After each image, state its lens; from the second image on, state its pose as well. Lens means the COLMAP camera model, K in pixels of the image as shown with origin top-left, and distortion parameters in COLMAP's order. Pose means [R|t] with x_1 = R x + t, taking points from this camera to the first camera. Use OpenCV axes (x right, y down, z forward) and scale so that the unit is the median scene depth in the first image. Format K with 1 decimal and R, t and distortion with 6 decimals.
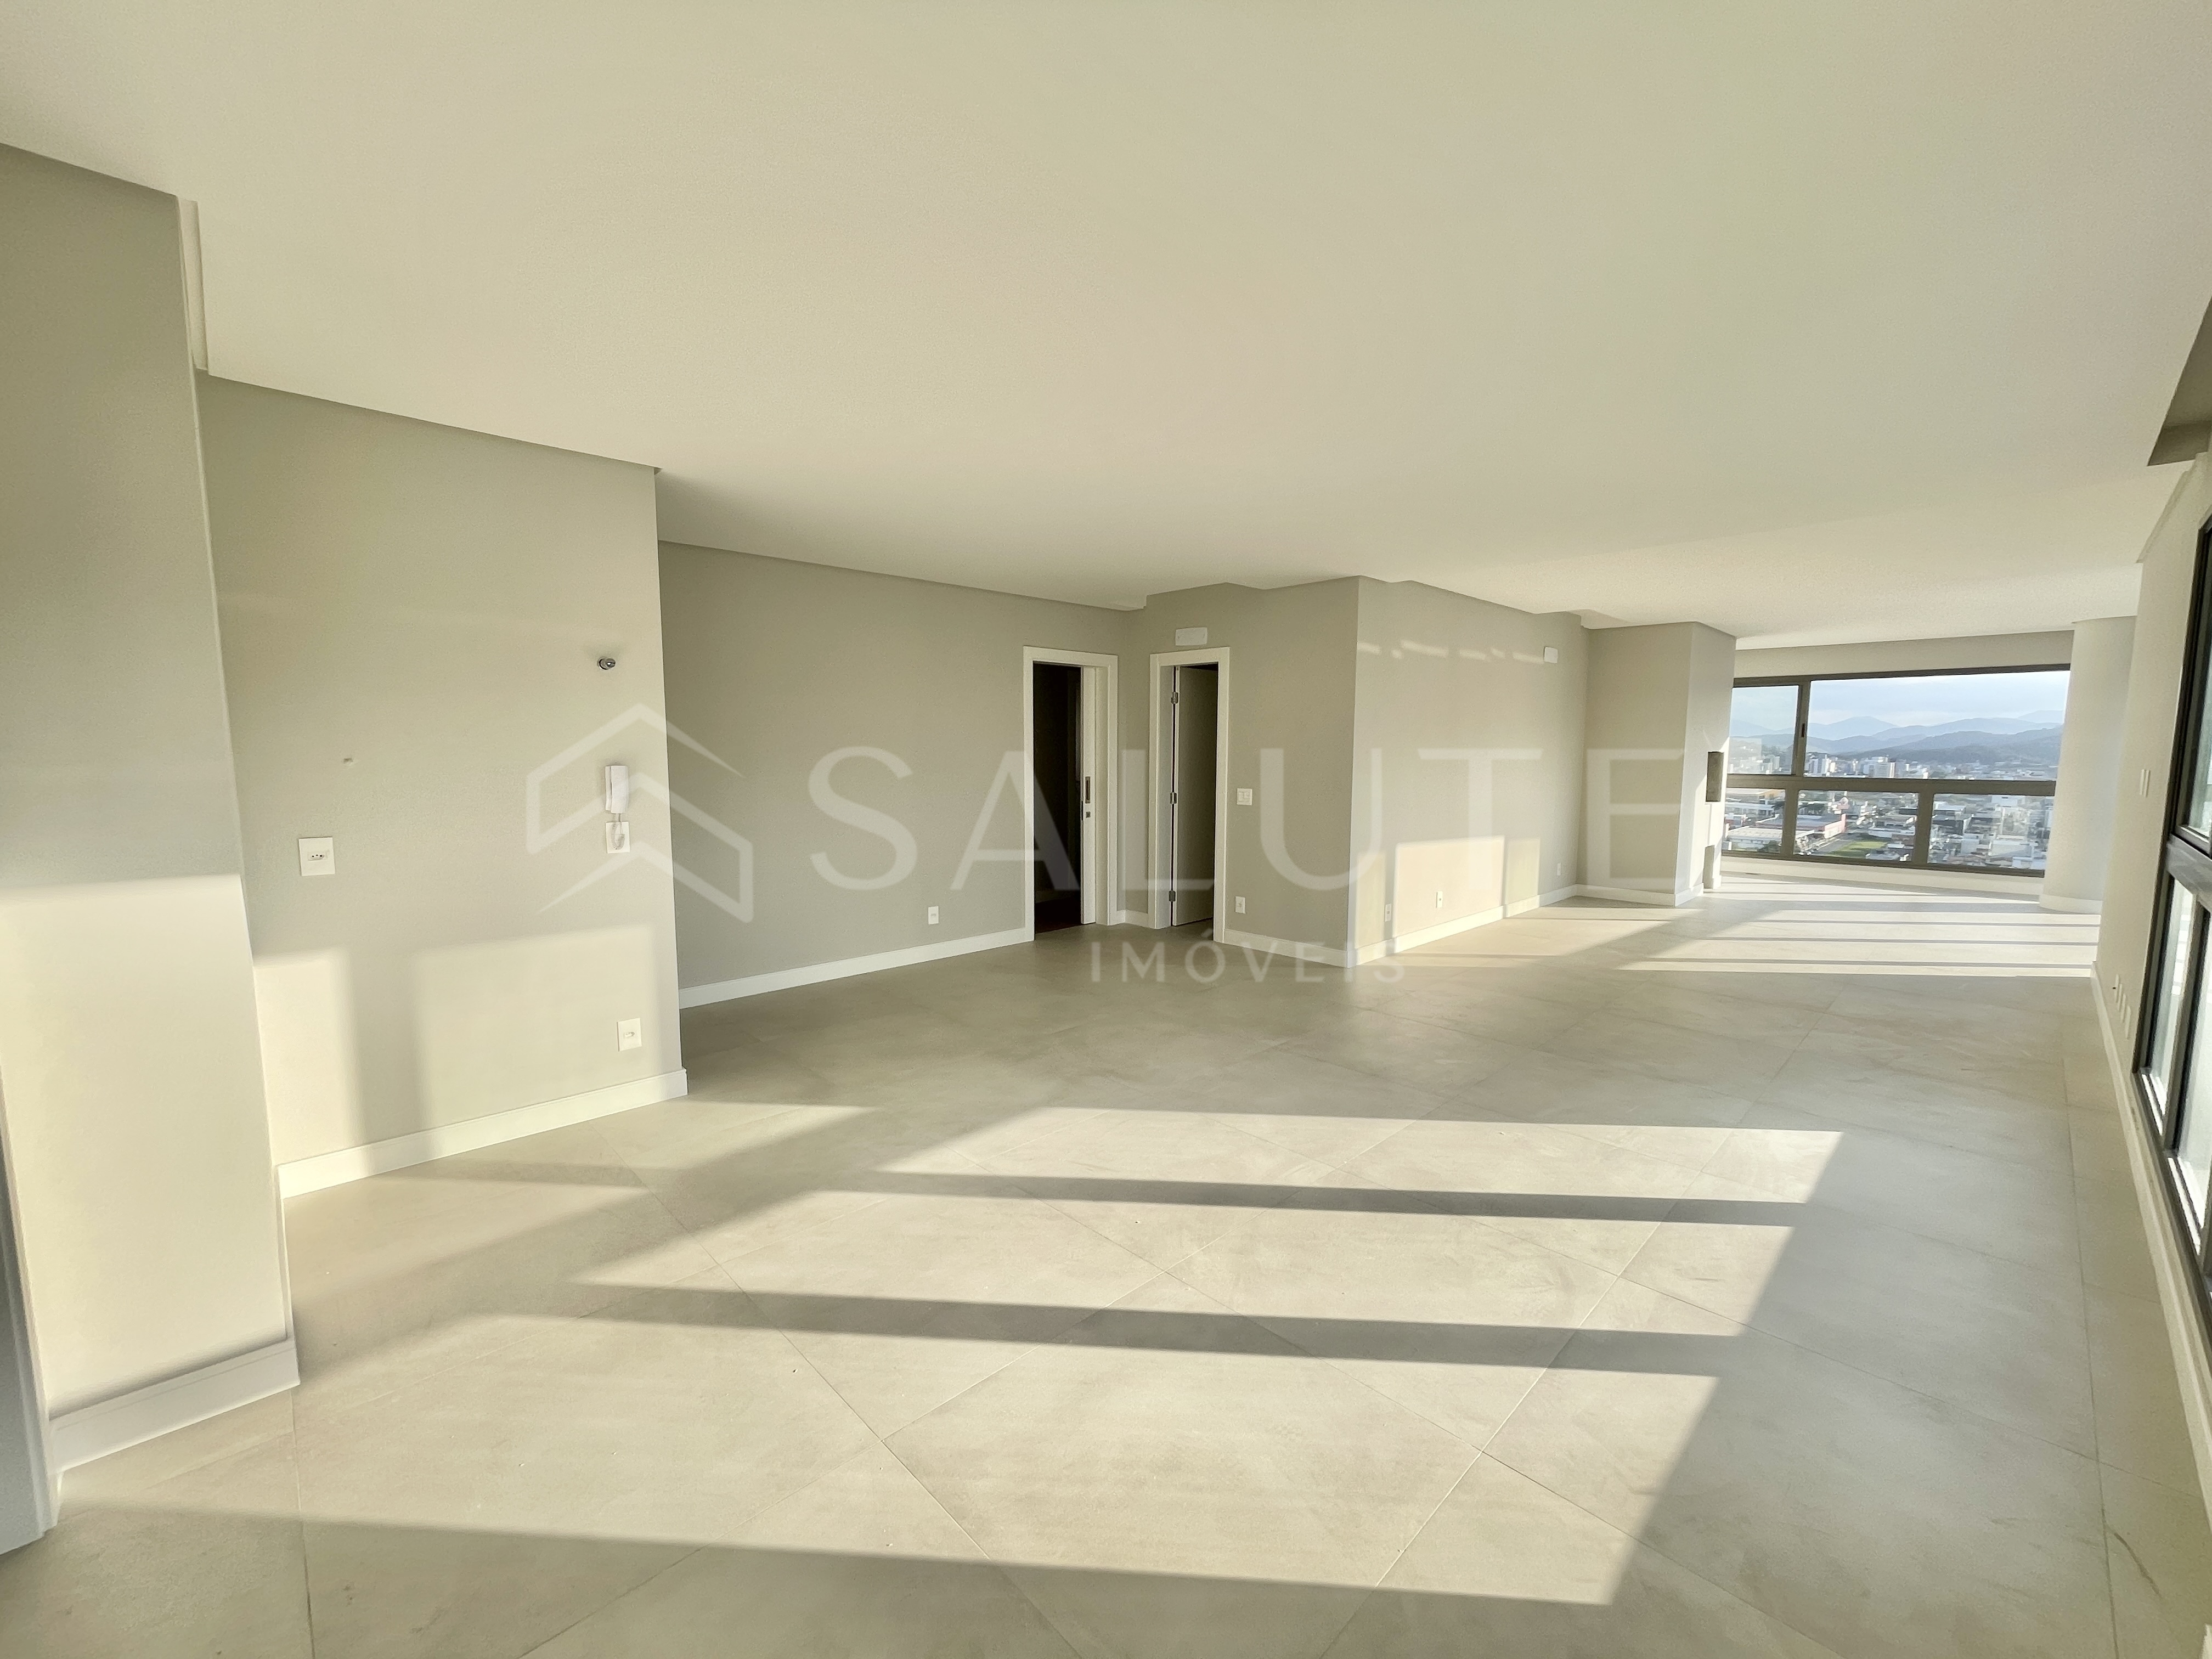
lens RADIAL K [[896.1, 0, 1123.3], [0, 896.1, 850.2], [0, 0, 1]] dist [-0.013034, -0.000079]
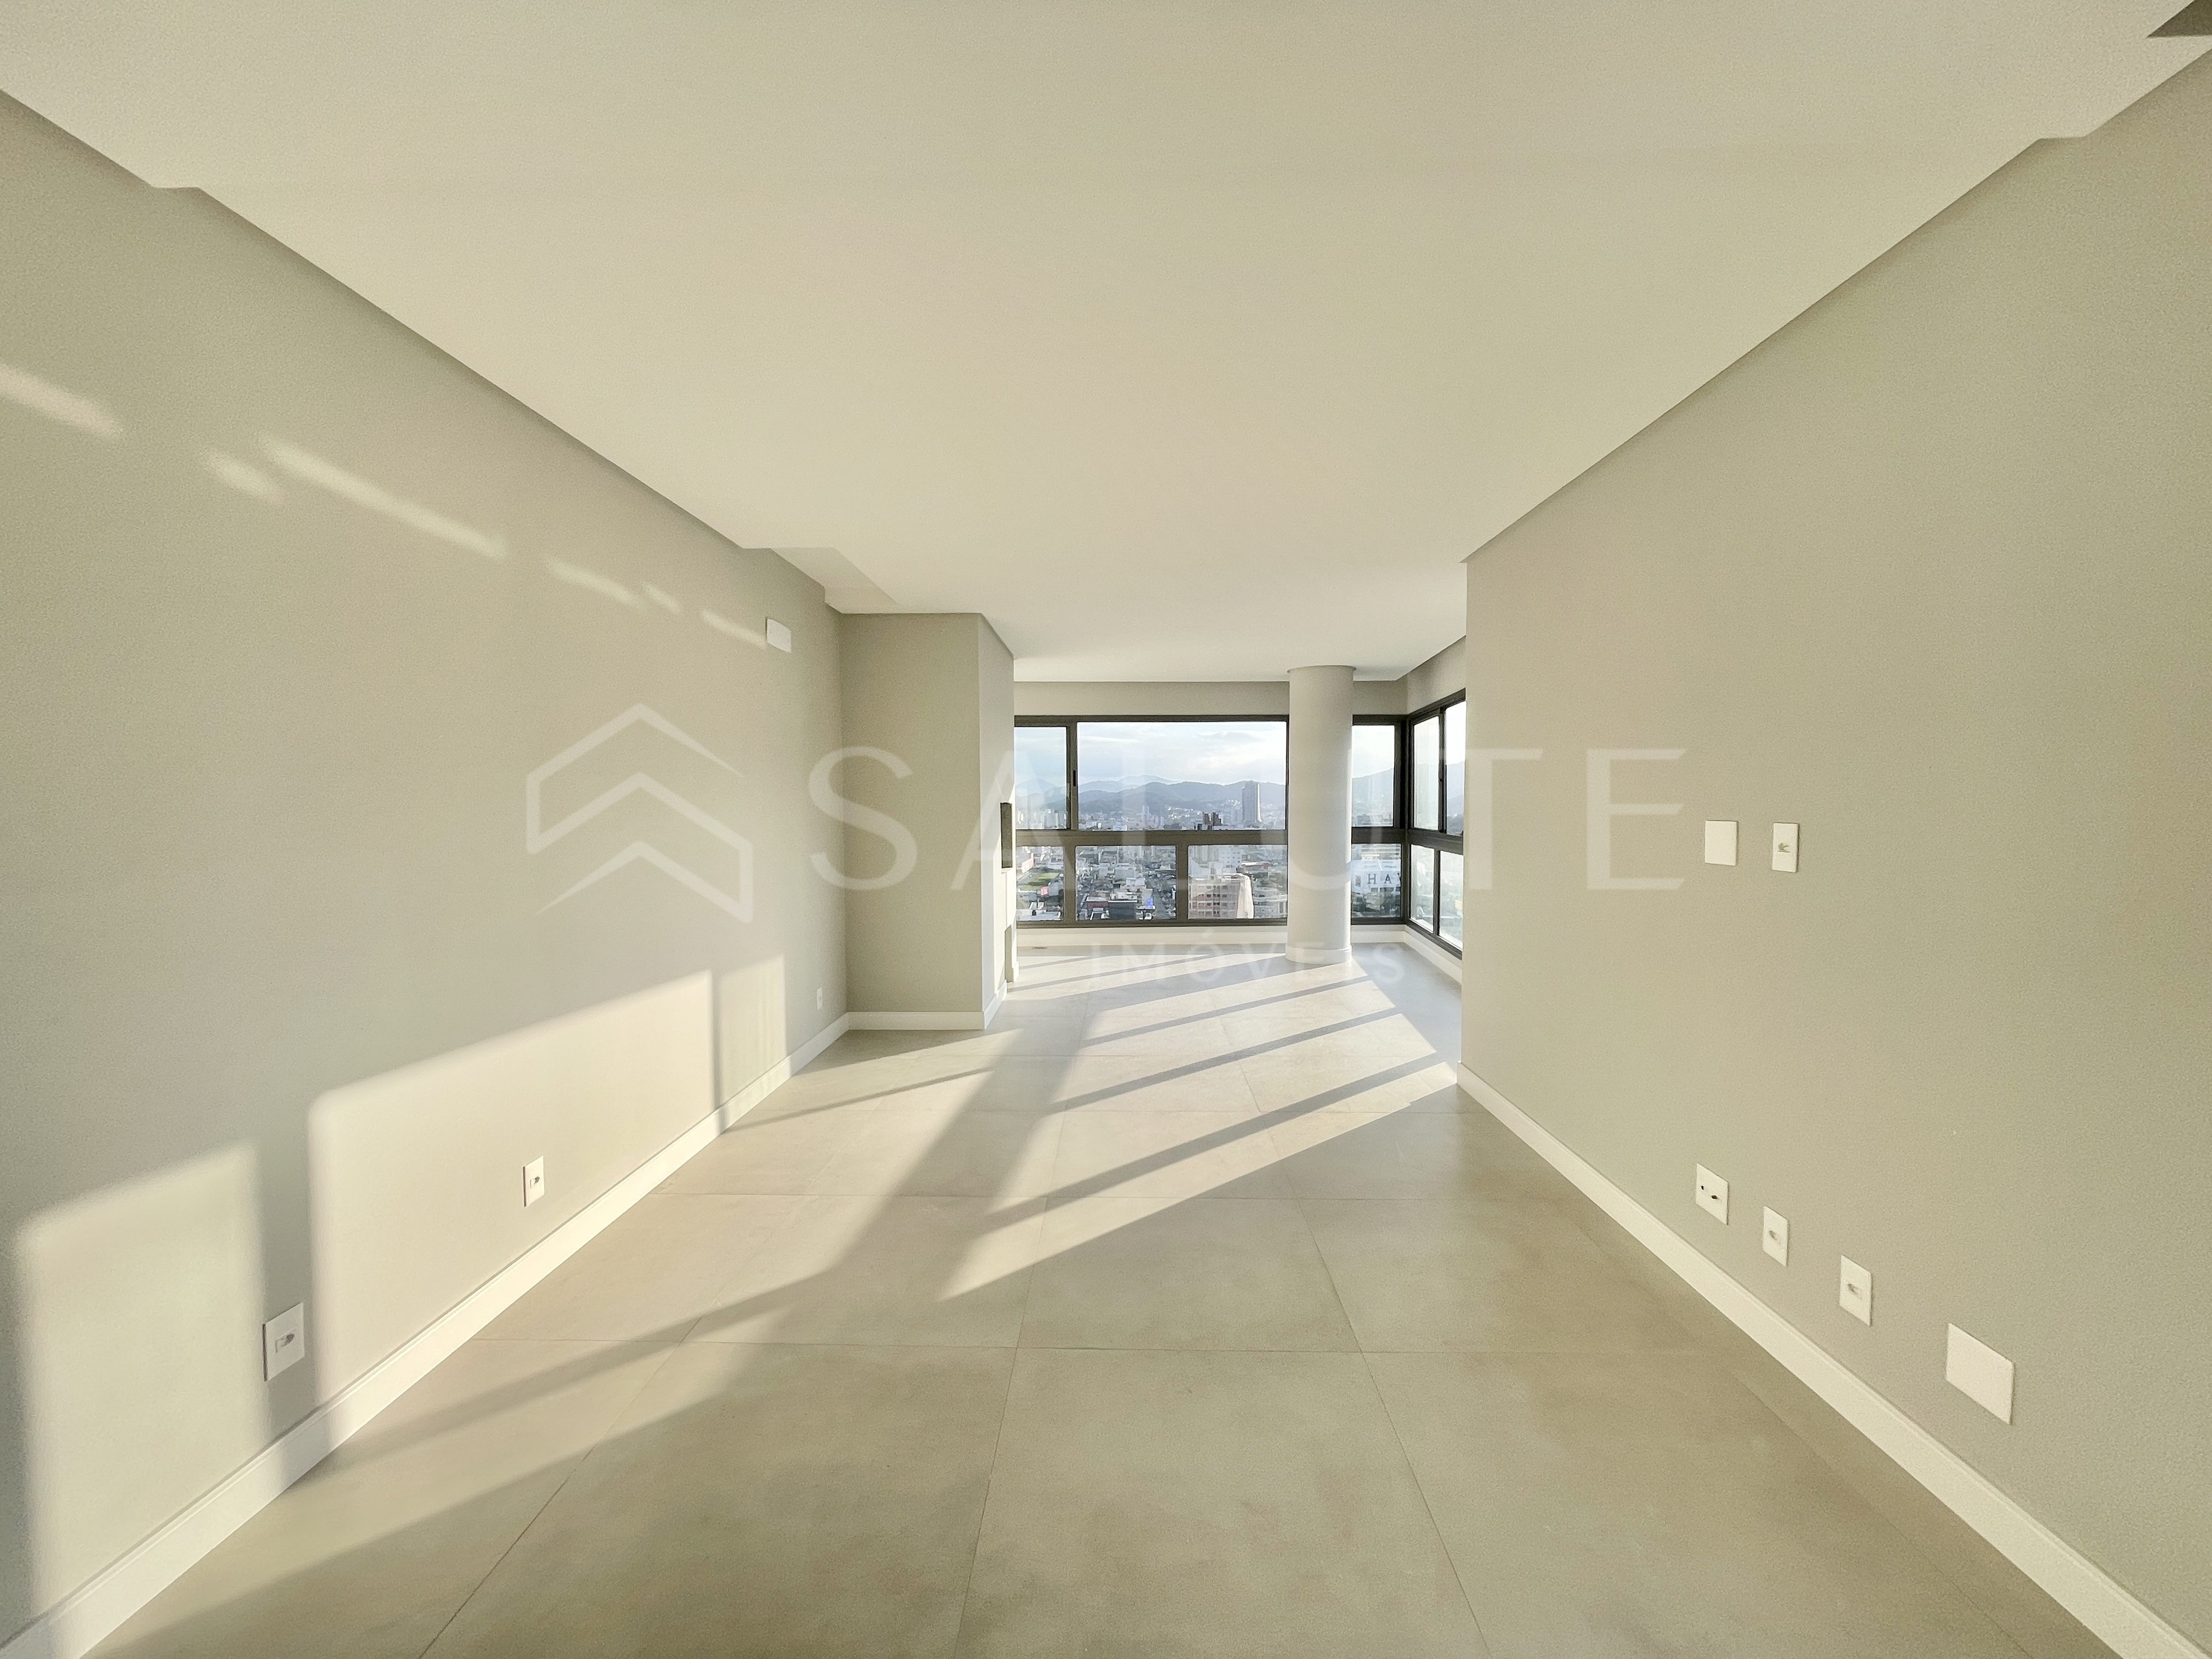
lens RADIAL K [[896.1, 0, 1128.0], [0, 896.1, 843.7], [0, 0, 1]] dist [-0.013034, -0.000079]
pose [[0.703746, -0.037085, 0.709483, 0.203378], [0.085669, 0.995779, -0.032926, -0.043206], [-0.705268, 0.083952, 0.703953, 0.406056]]
